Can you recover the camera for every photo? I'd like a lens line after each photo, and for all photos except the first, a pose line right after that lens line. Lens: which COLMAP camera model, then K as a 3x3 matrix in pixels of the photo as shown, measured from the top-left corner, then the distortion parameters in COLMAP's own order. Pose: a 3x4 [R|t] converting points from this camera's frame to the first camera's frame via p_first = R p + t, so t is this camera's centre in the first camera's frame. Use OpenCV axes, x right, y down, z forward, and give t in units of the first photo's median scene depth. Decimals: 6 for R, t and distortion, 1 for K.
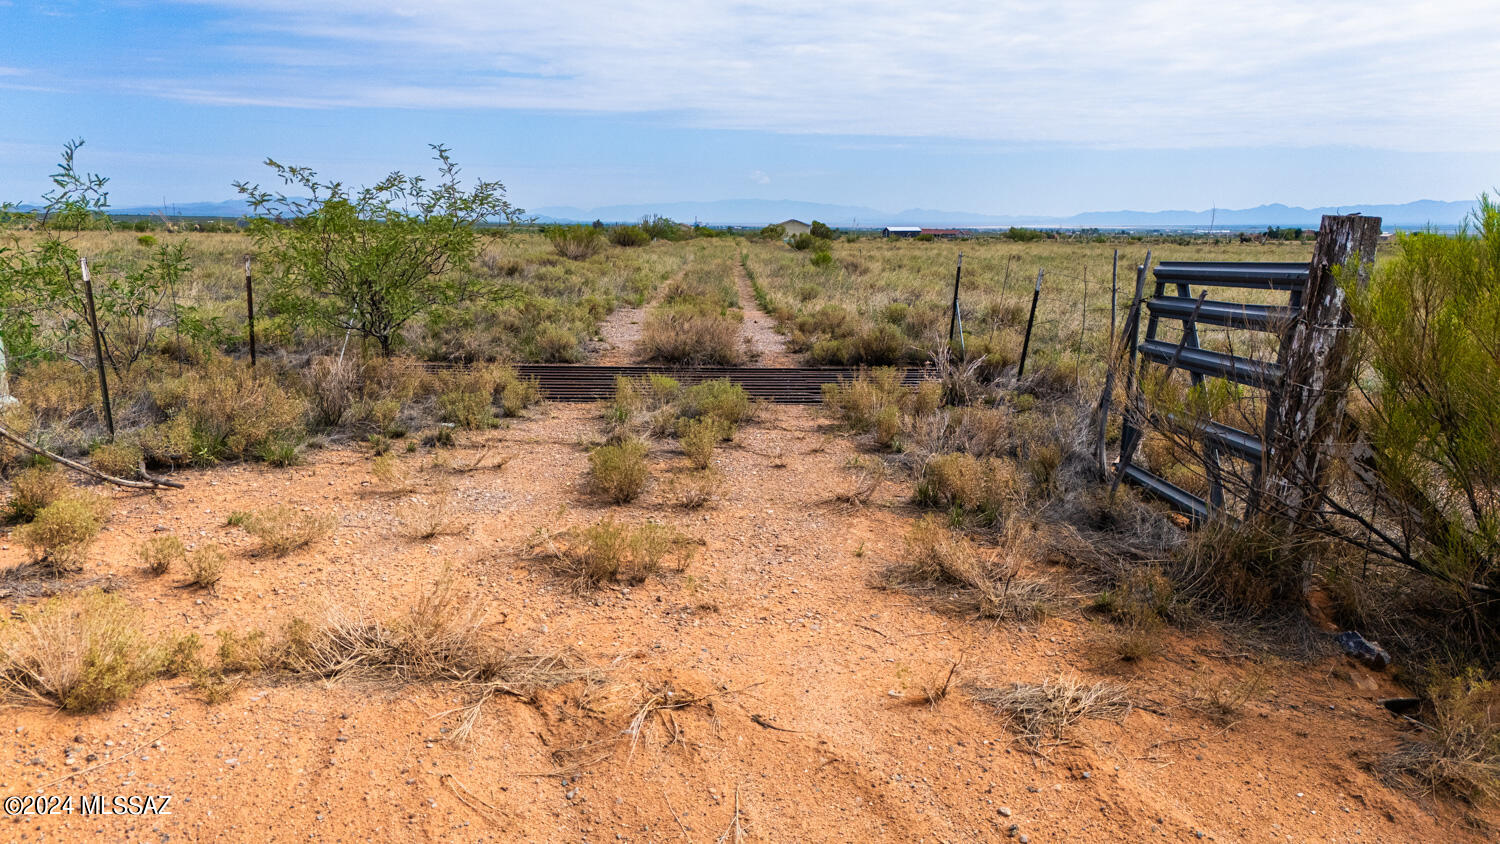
lens RADIAL K [[1102.7, 0, 750.0], [0, 1102.7, 422.0], [0, 0, 1]] dist [0.071760, -0.063108]
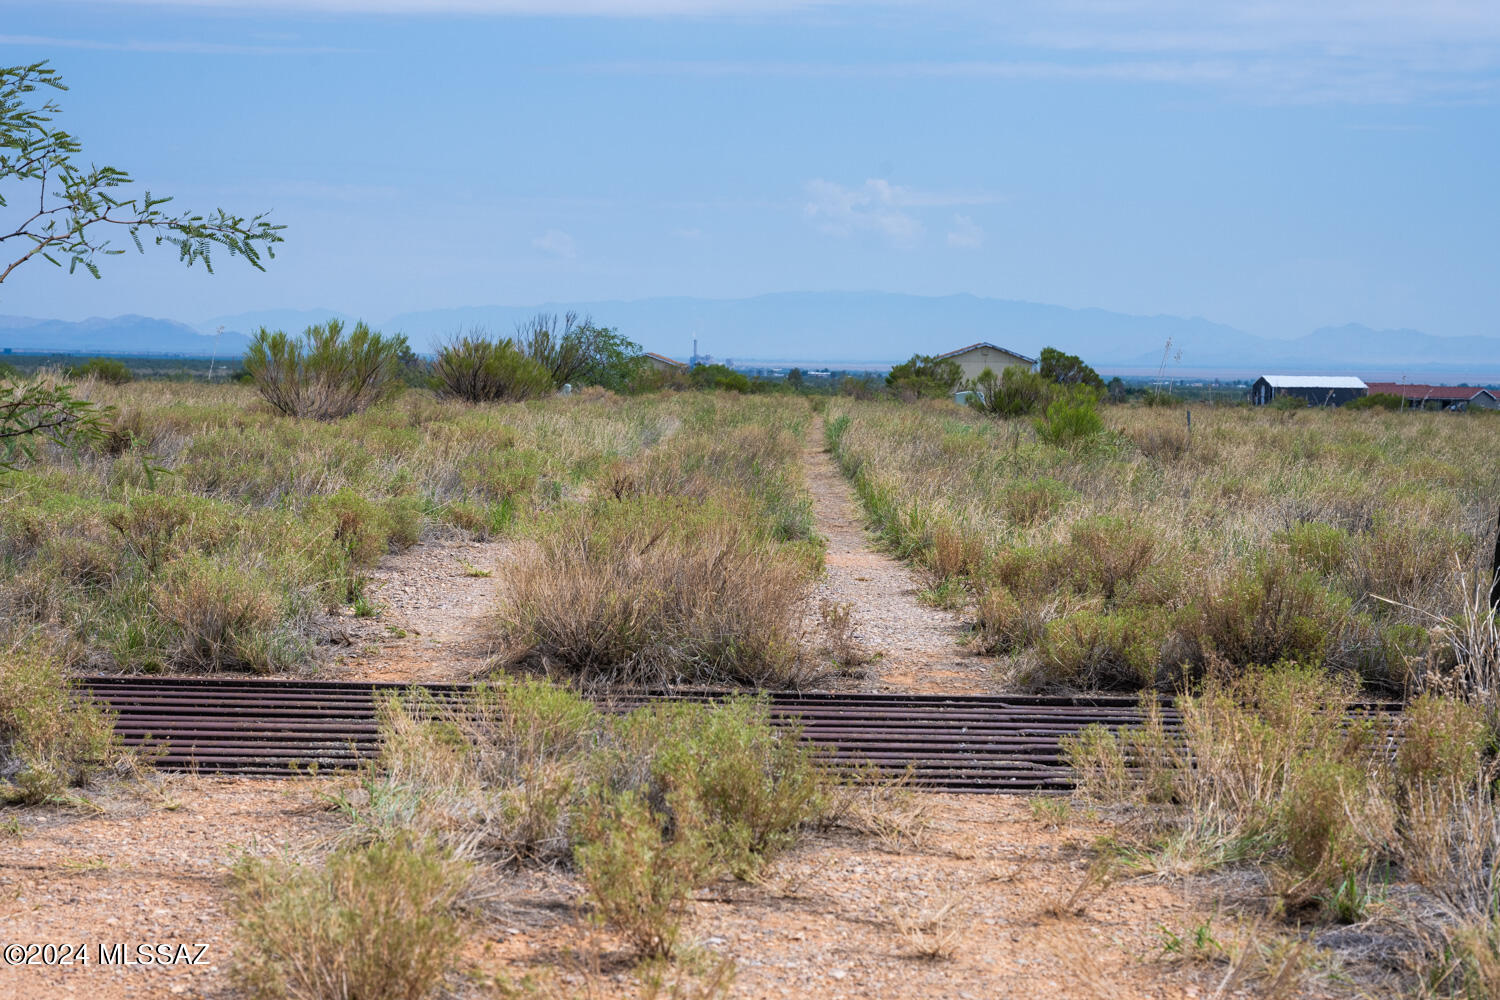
lens RADIAL K [[3207.1, 0, 750.0], [0, 3207.1, 500.0], [0, 0, 1]] dist [-0.073674, 0.109867]
pose [[0.999338, 0.009991, -0.034989, 0.005552], [-0.015331, 0.987663, -0.155844, 0.034755], [0.033000, 0.156277, 0.987162, 0.108824]]
